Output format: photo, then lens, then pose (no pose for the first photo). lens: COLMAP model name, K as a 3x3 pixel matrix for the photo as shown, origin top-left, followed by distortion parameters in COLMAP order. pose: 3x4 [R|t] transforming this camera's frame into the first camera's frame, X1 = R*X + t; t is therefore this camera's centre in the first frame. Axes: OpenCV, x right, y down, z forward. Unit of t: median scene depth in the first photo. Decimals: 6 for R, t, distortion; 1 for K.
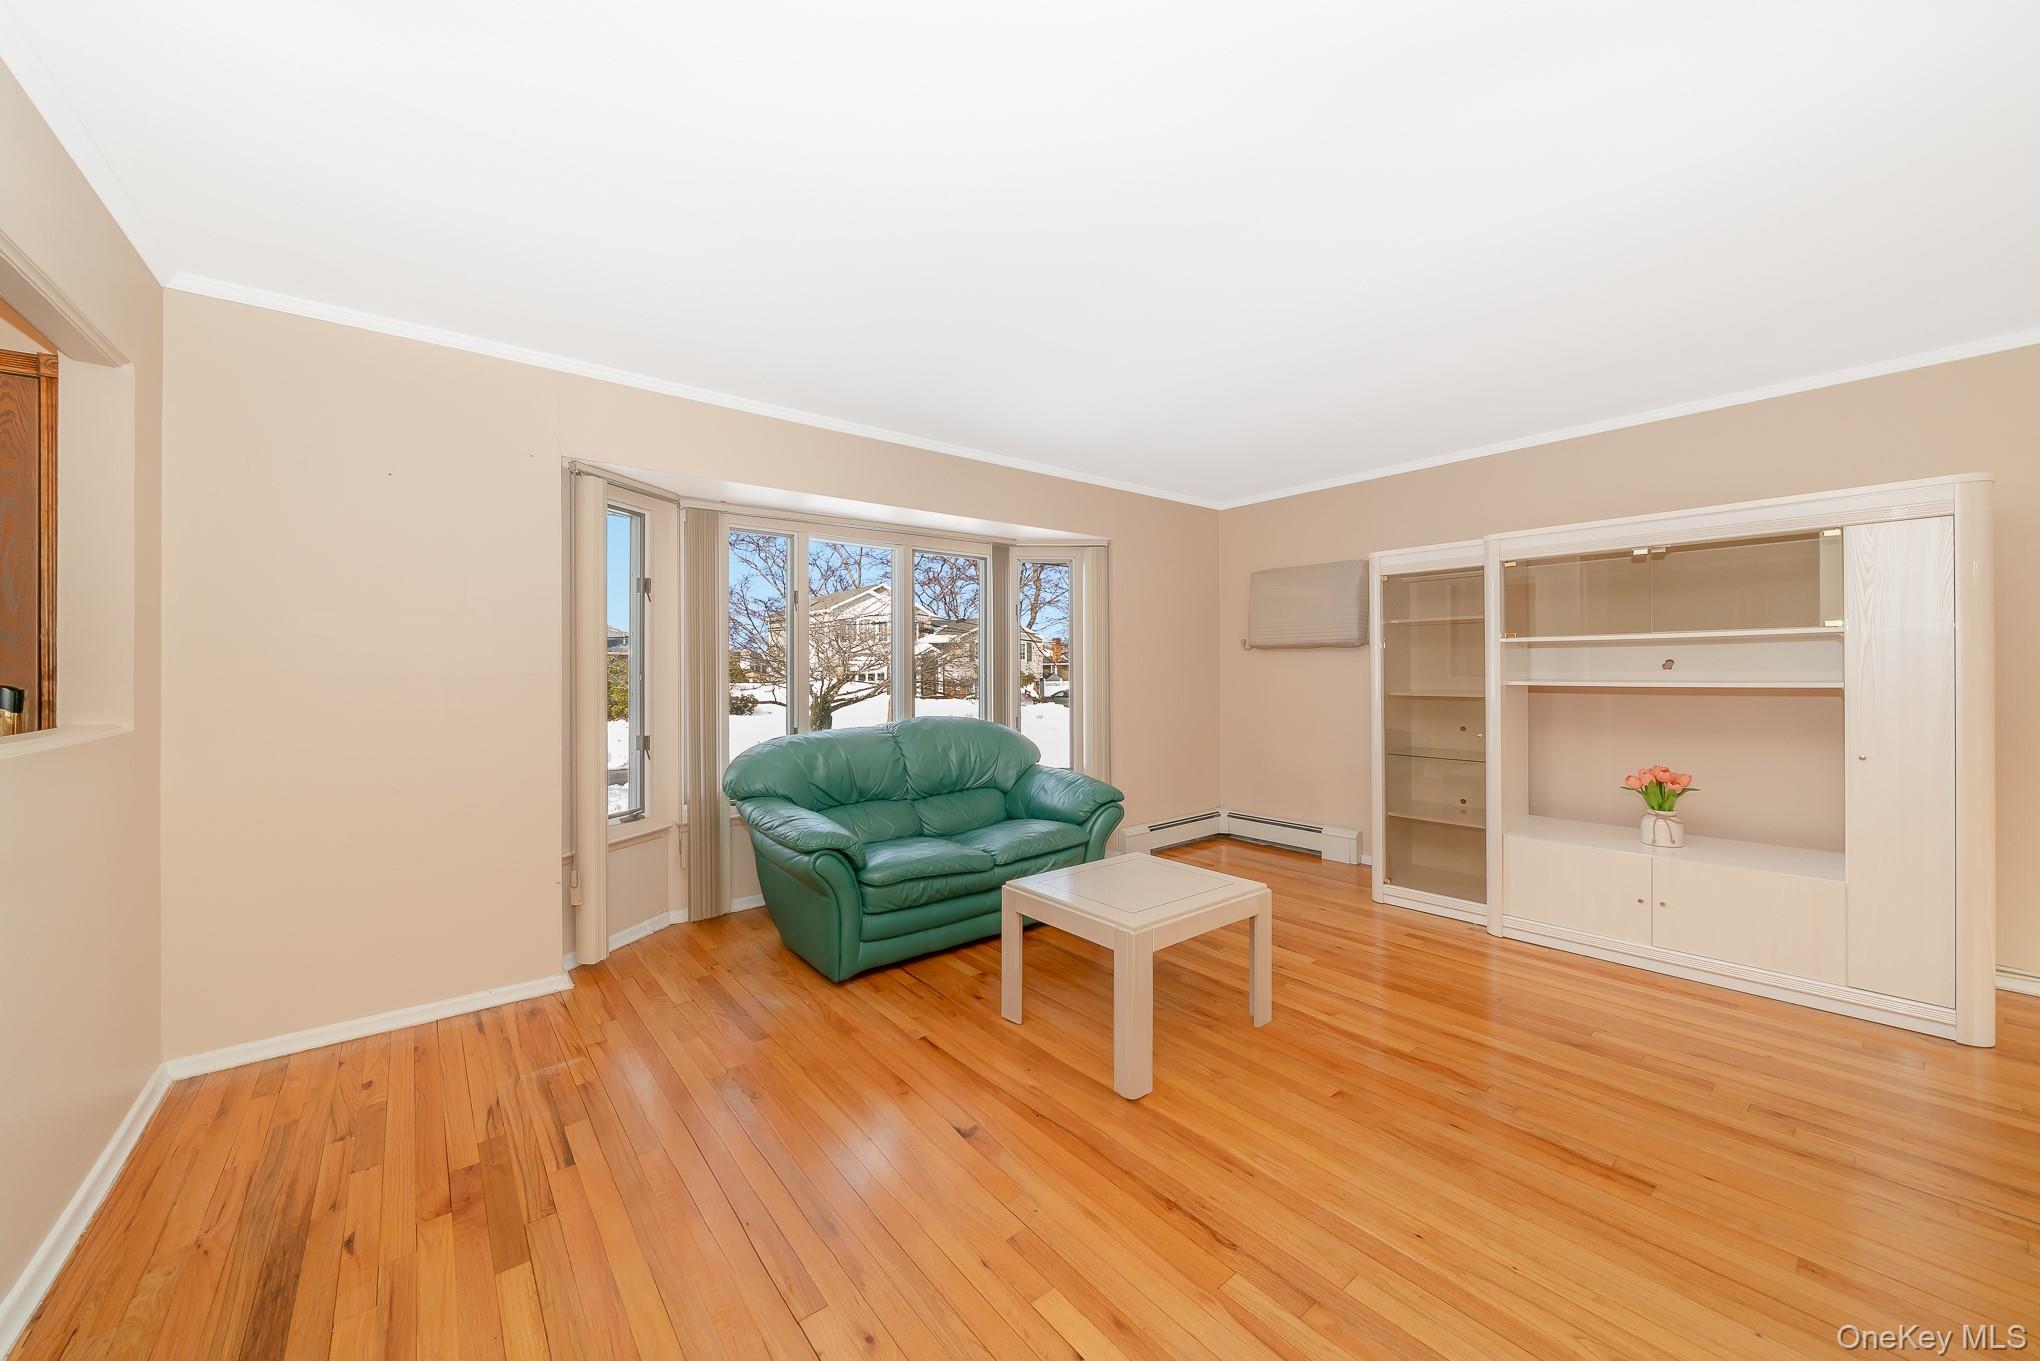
lens RADIAL K [[766.1, 0, 1029.5], [0, 766.1, 669.9], [0, 0, 1]] dist [-0.001769, -0.000301]
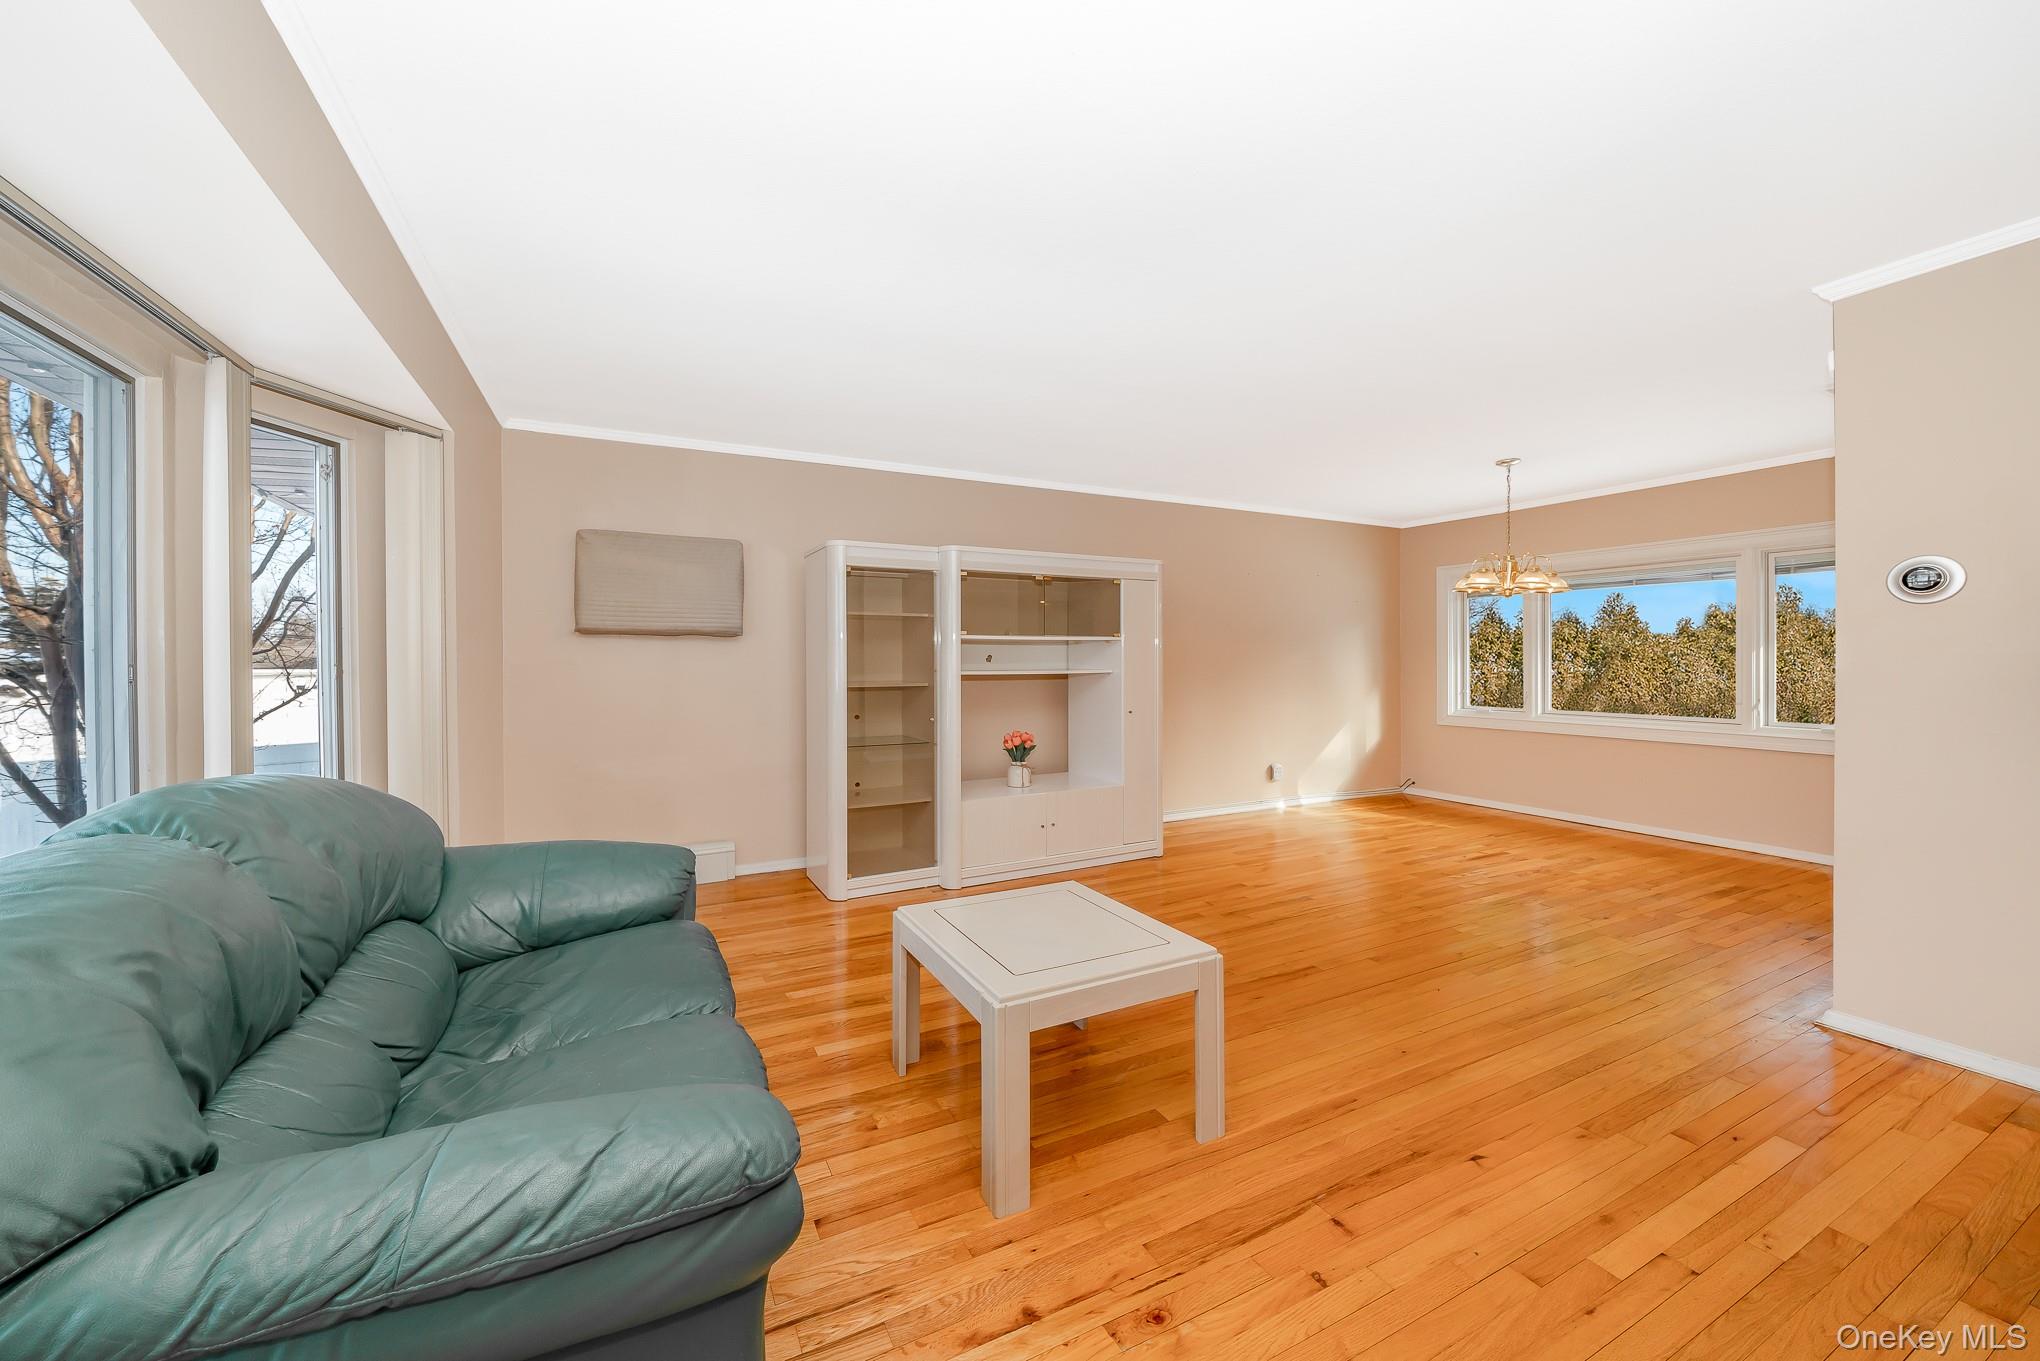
lens RADIAL K [[729.0, 0, 1041.7], [0, 729.0, 667.9], [0, 0, 1]] dist [-0.002515, -0.000258]
pose [[0.216445, -0.003564, 0.976288, -0.454585], [-0.000068, 0.999993, 0.003666, 0.005125], [-0.976295, -0.000860, 0.216444, 0.637261]]
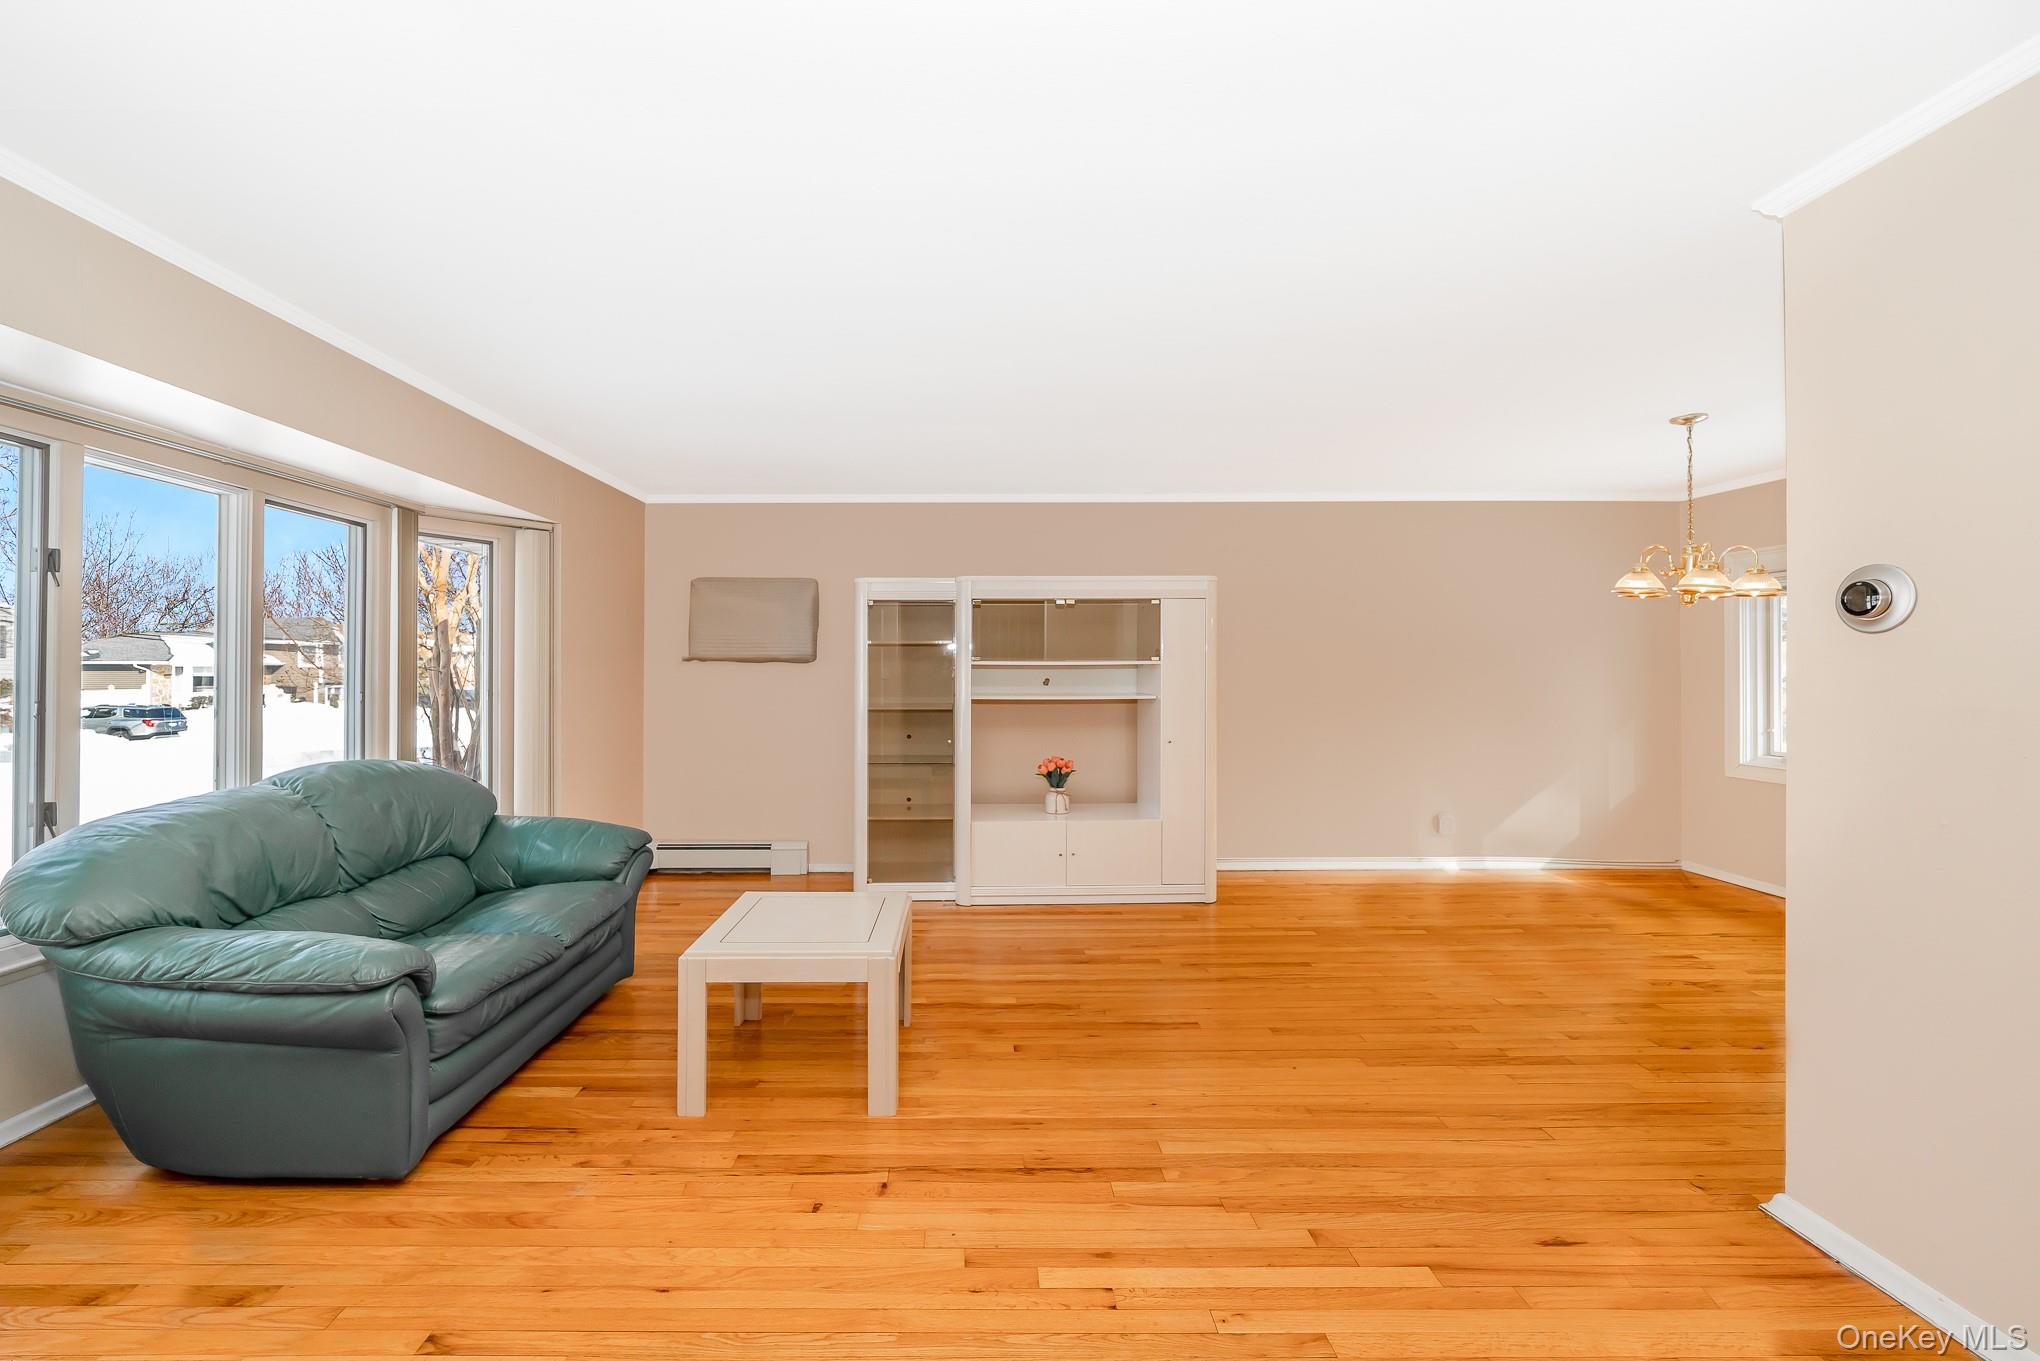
lens RADIAL K [[837.8, 0, 1013.2], [0, 837.8, 668.9], [0, 0, 1]] dist [-0.002201, -0.000171]
pose [[0.617768, 0.008872, 0.786310, -0.399923], [-0.005095, 0.999961, -0.007280, -0.019964], [-0.786344, 0.000491, 0.617789, 0.118828]]
